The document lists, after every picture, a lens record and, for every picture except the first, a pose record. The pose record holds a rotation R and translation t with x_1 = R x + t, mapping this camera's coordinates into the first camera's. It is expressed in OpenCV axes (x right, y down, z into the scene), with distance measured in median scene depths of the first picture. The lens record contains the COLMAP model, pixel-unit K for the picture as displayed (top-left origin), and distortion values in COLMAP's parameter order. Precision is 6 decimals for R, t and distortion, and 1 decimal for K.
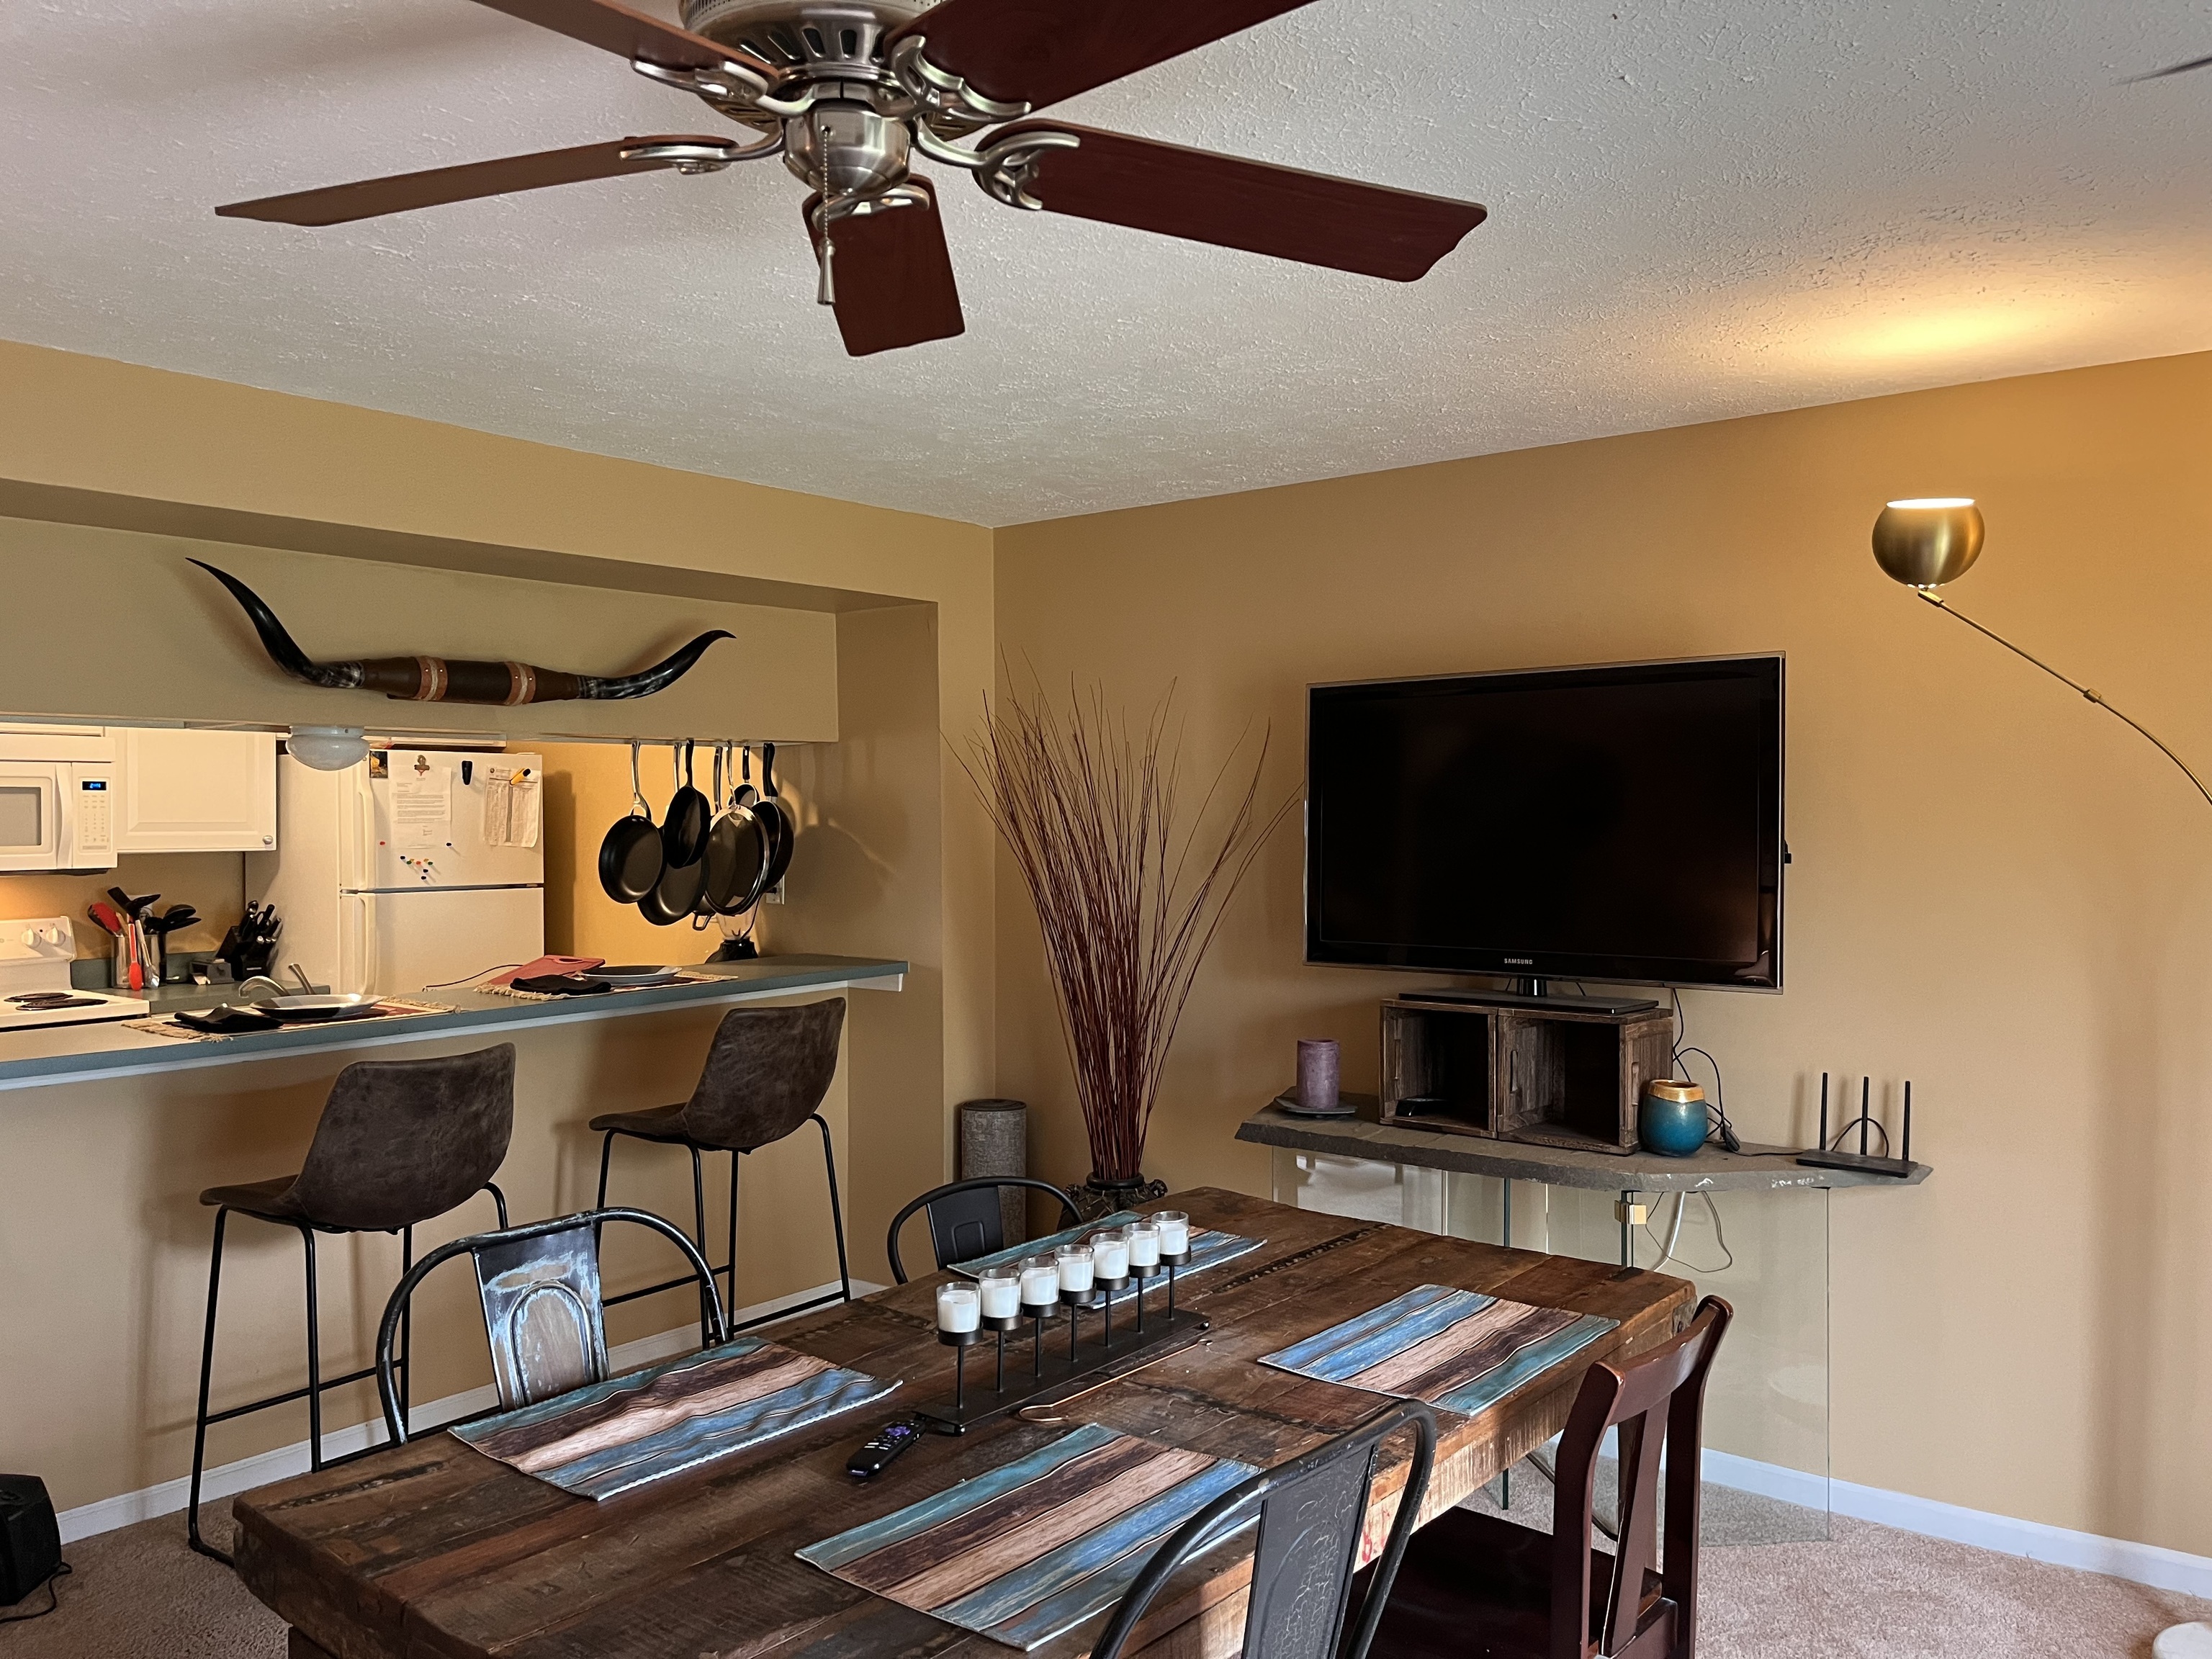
lens RADIAL K [[1684.2, 0, 1108.3], [0, 1684.2, 829.9], [0, 0, 1]] dist [0.037236, -0.033274]
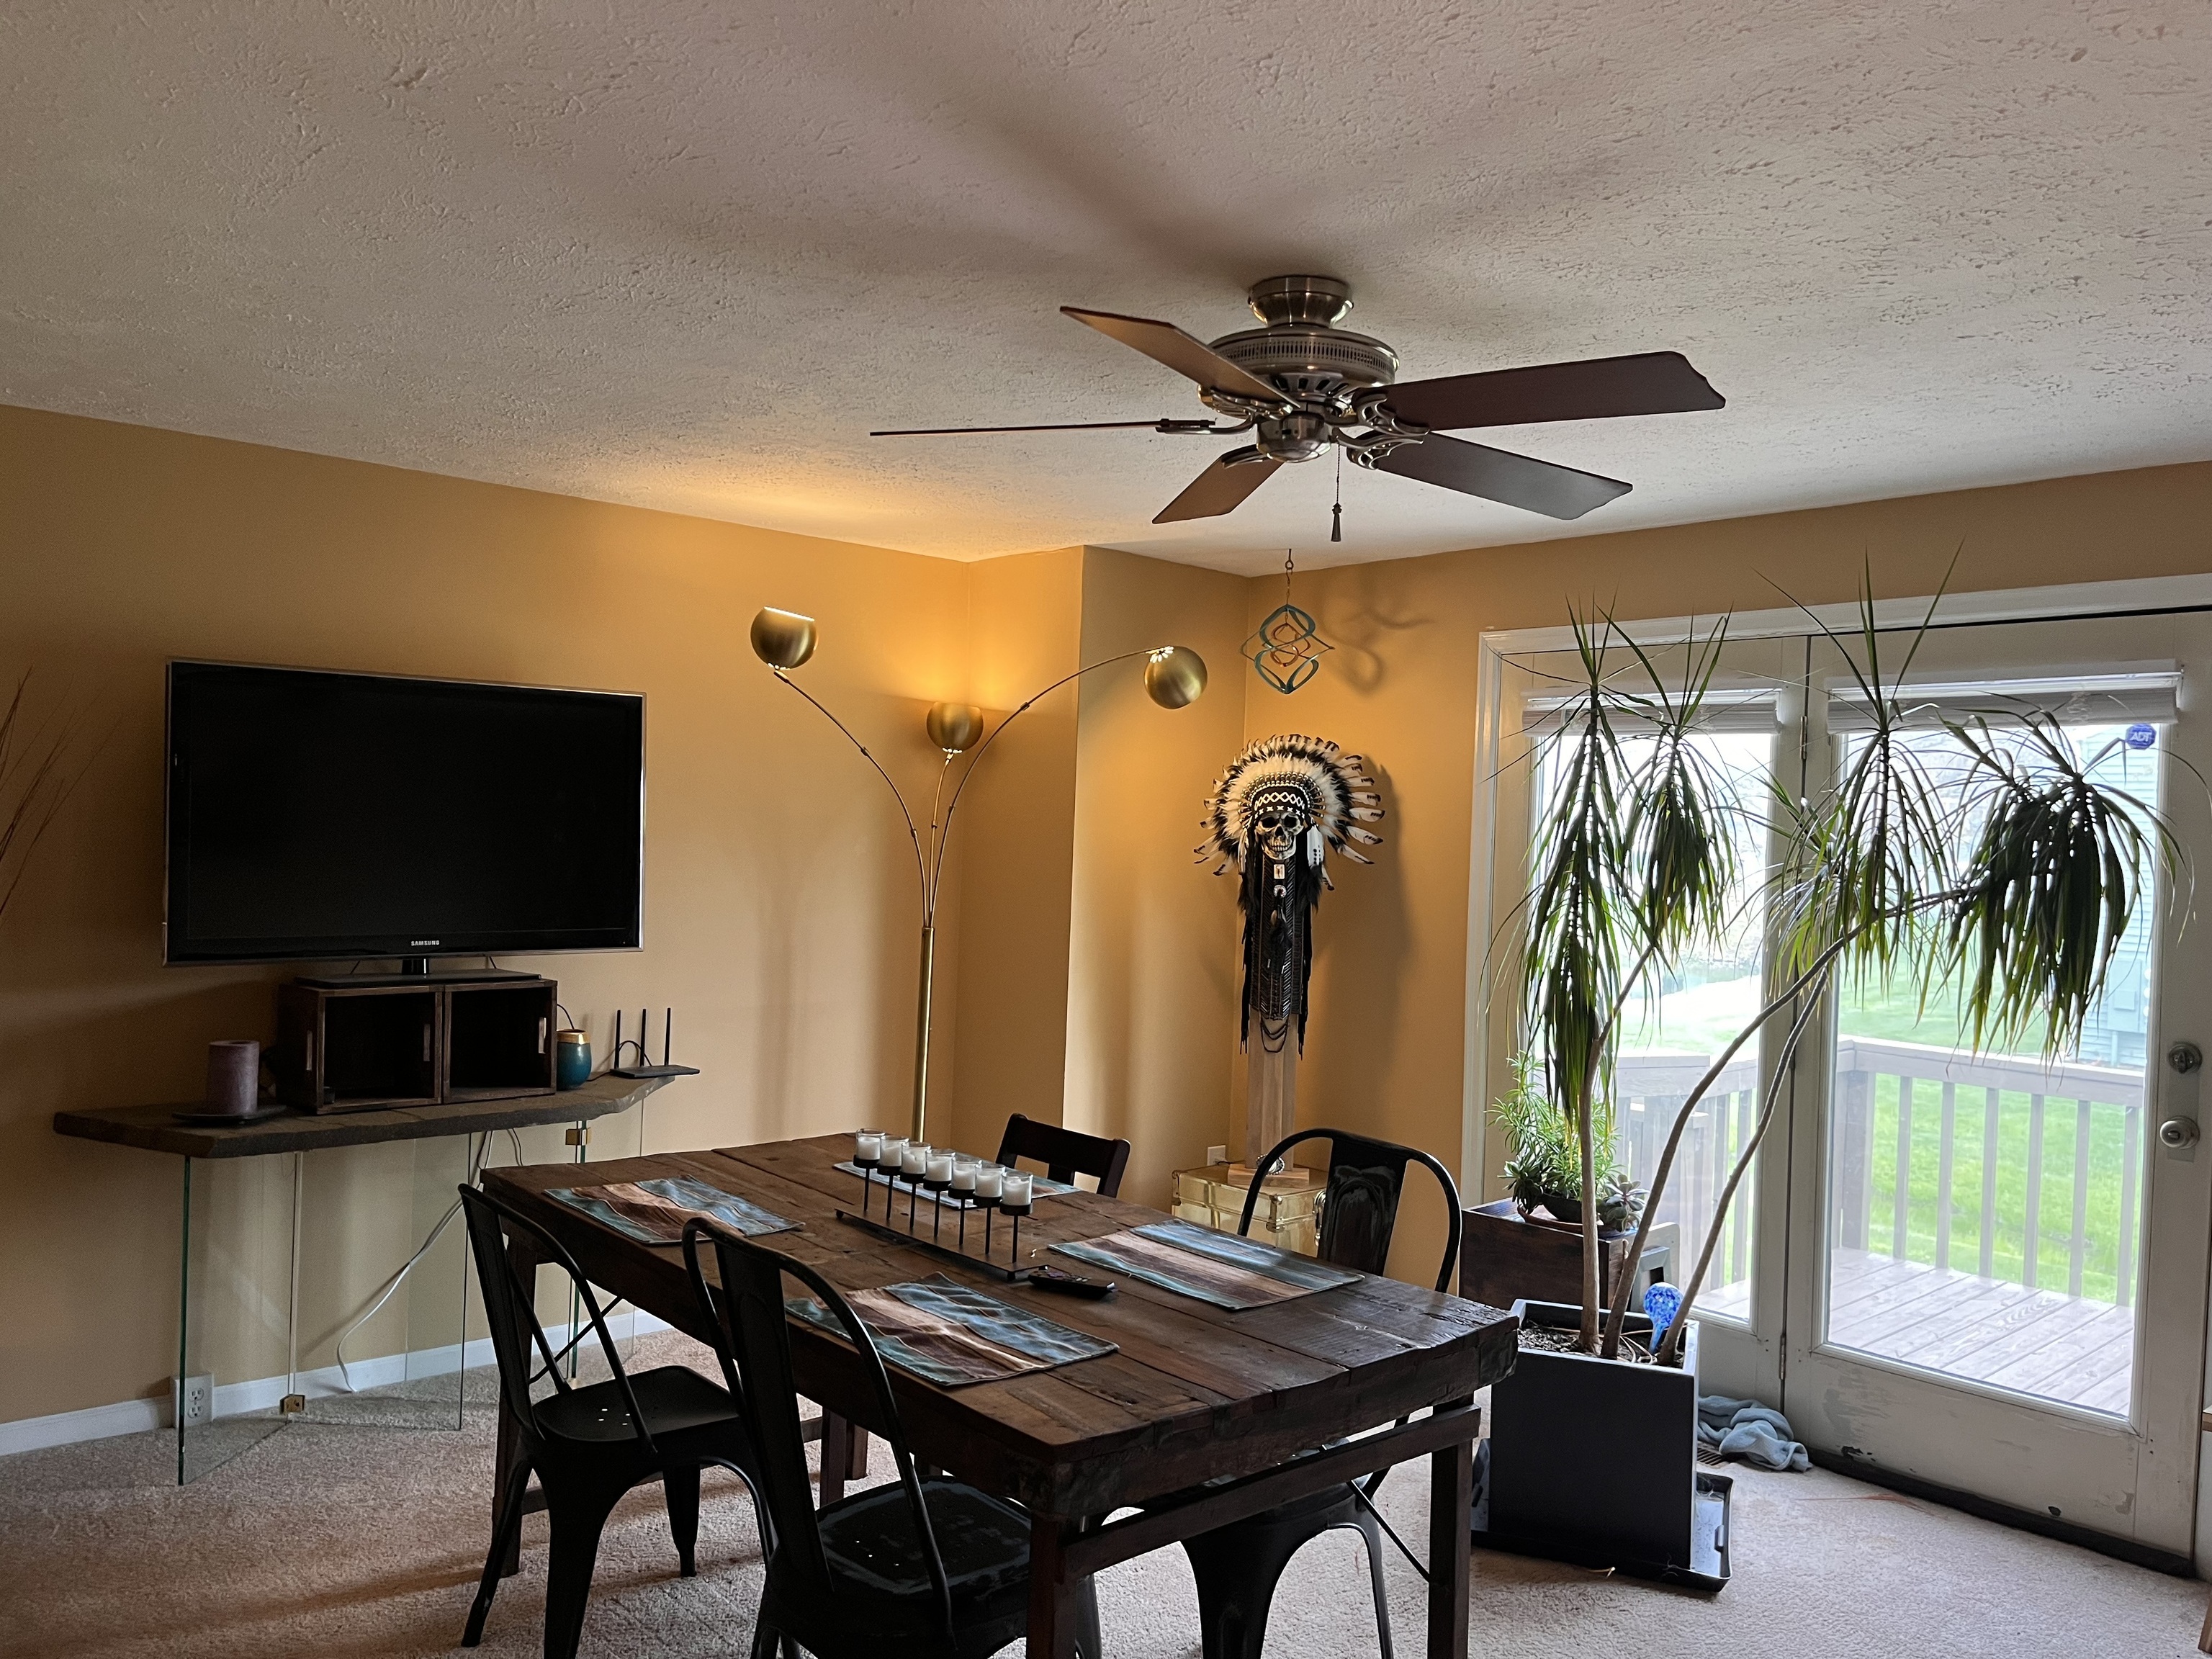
lens RADIAL K [[1684.2, 0, 1107.3], [0, 1684.2, 836.9], [0, 0, 1]] dist [0.037236, -0.033274]
pose [[0.181963, -0.002326, 0.983303, -0.829260], [-0.020436, 0.999772, 0.006147, -0.008252], [-0.983093, -0.021213, 0.181874, 0.394754]]
